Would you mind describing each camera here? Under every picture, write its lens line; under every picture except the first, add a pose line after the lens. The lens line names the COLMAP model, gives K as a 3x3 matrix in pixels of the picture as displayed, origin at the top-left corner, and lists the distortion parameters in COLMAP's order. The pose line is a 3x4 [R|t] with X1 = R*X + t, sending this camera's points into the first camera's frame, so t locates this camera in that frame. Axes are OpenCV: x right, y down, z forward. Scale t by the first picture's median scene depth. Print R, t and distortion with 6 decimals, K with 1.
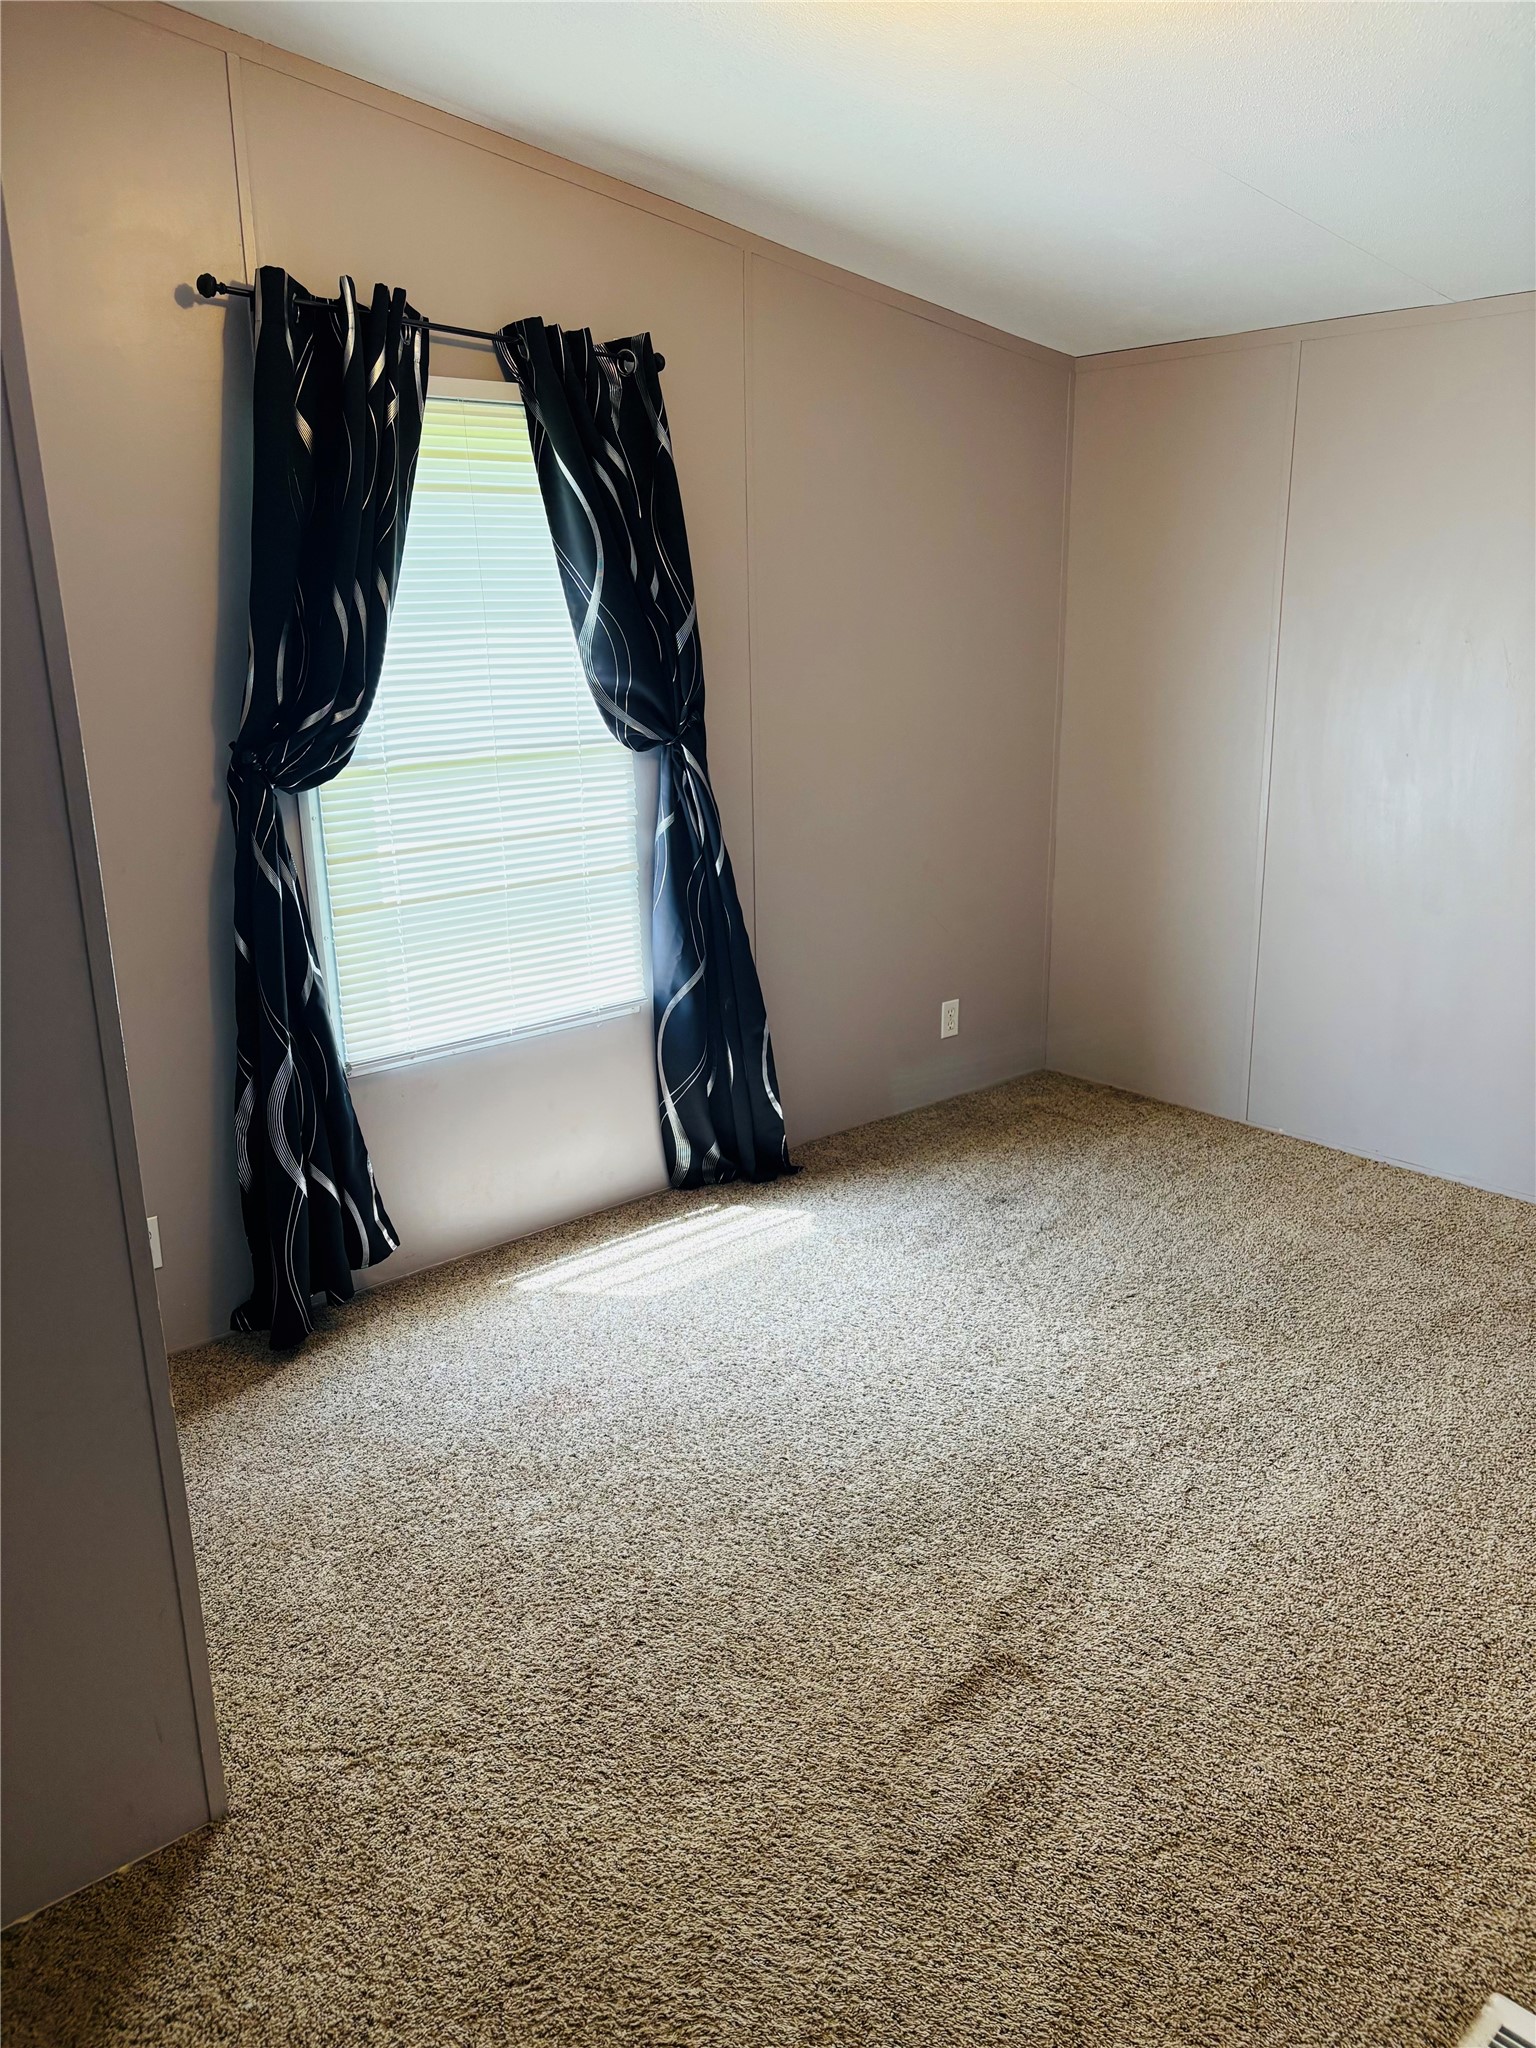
lens RADIAL K [[1605.4, 0, 782.4], [0, 1605.4, 1024.6], [0, 0, 1]] dist [0.029226, 0.004122]
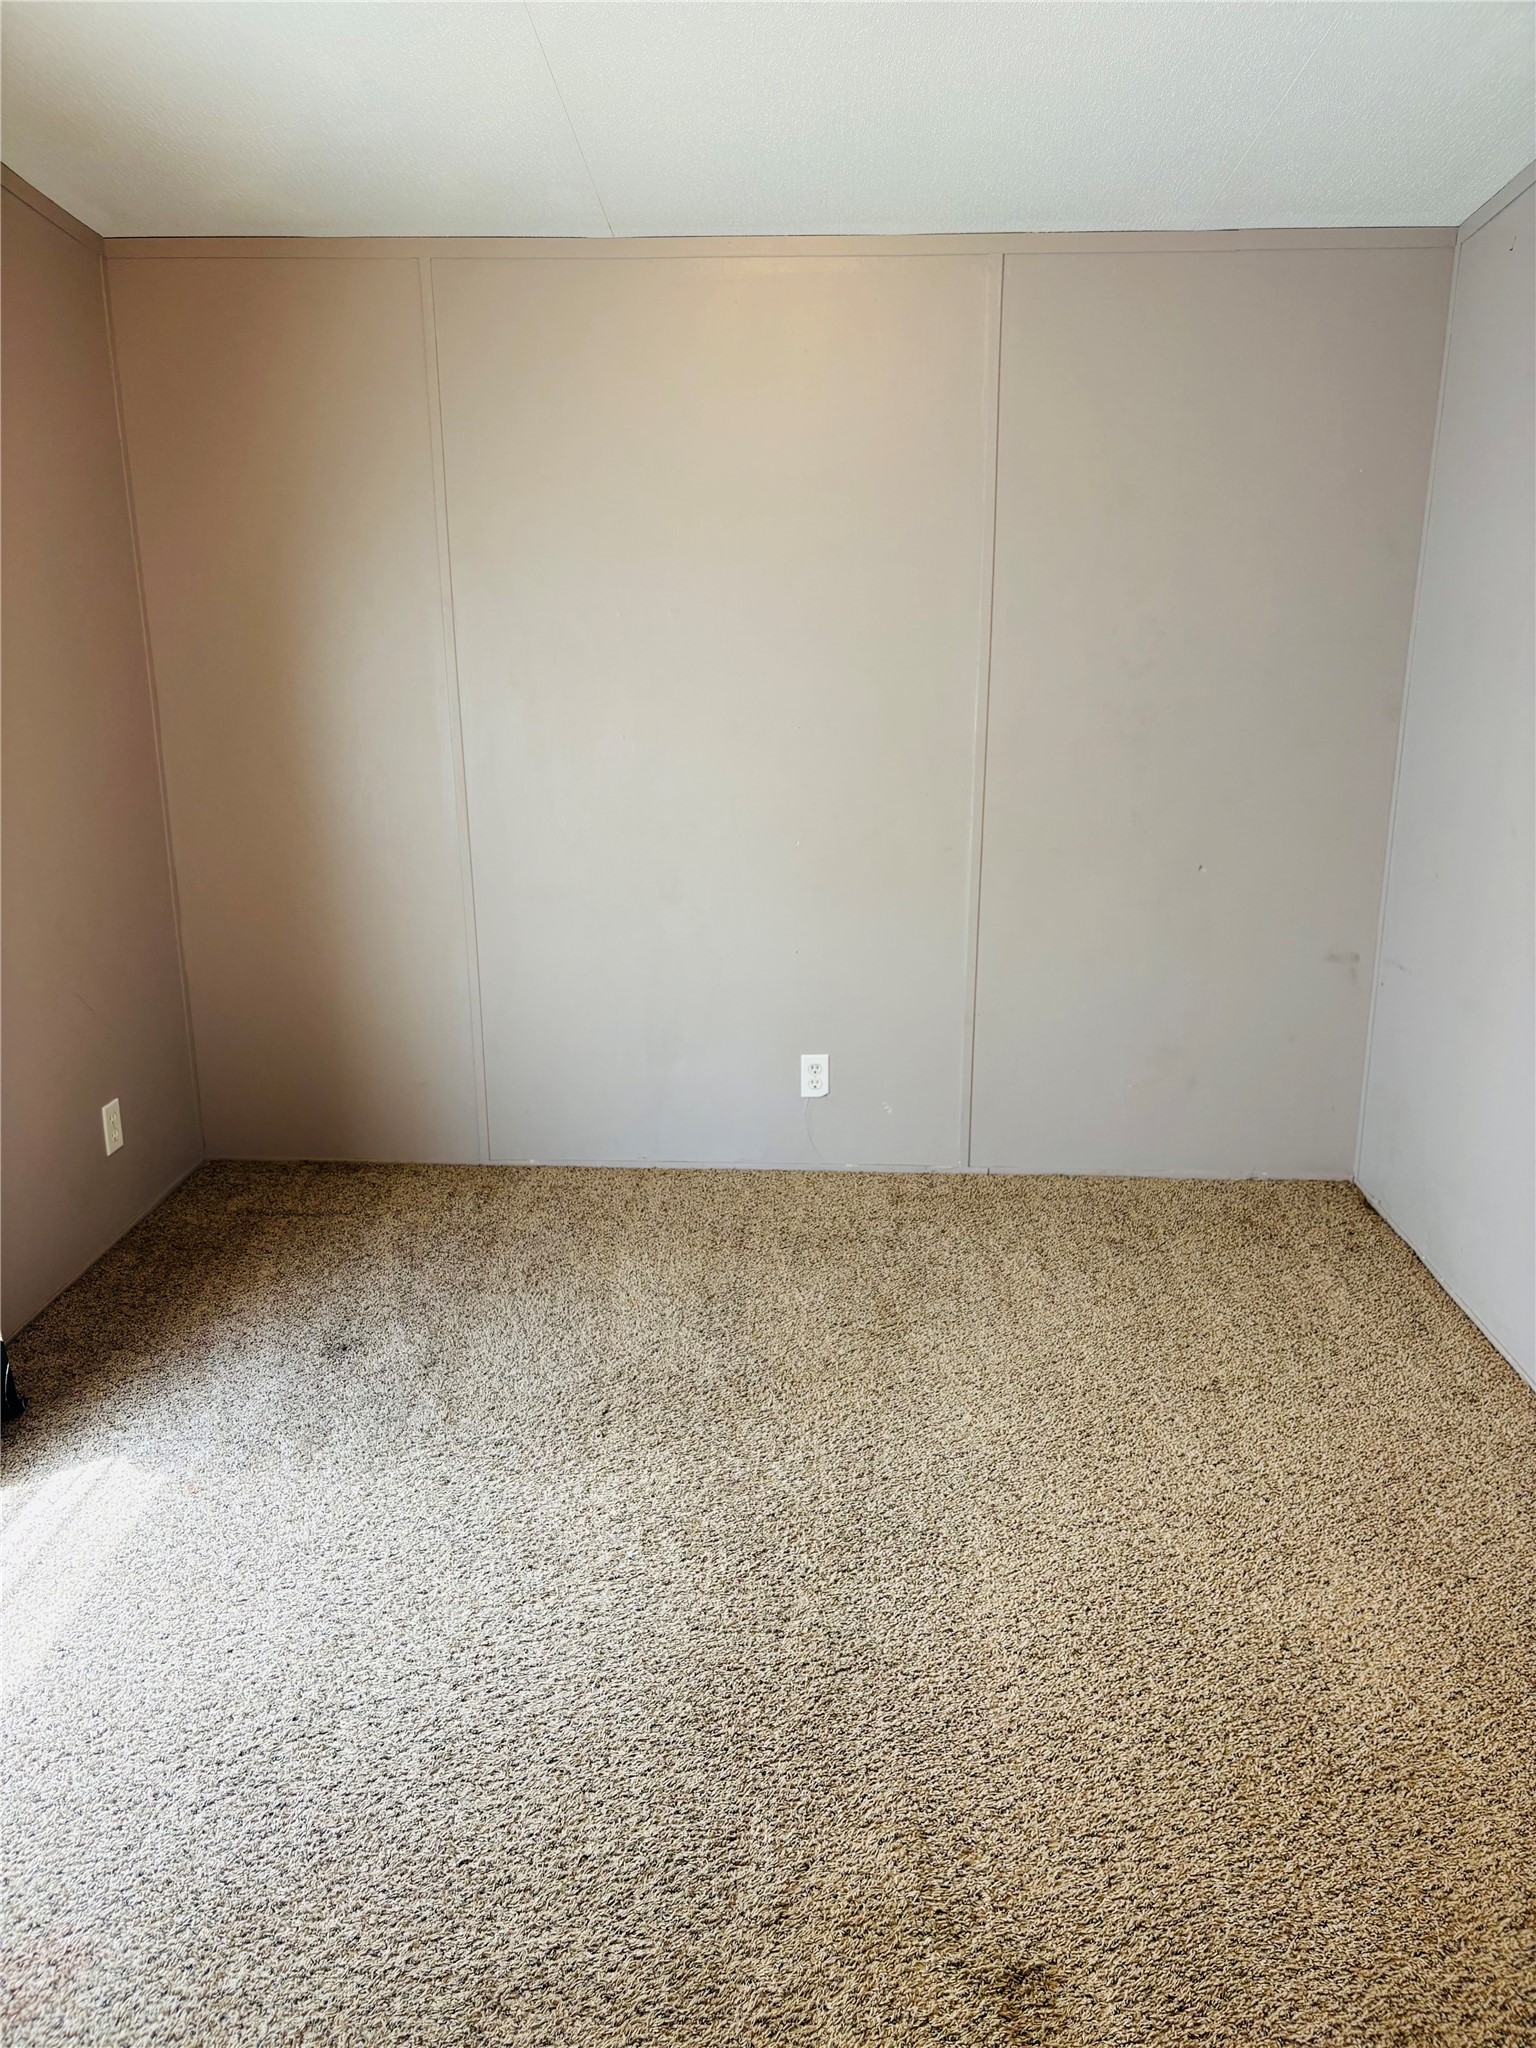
lens RADIAL K [[1605.4, 0, 723.2], [0, 1605.4, 974.3], [0, 0, 1]] dist [0.029226, 0.004122]
pose [[0.687955, -0.169788, 0.705613, -0.233454], [0.182062, 0.981535, 0.058676, -0.071031], [-0.702546, 0.088099, 0.706164, 0.310999]]
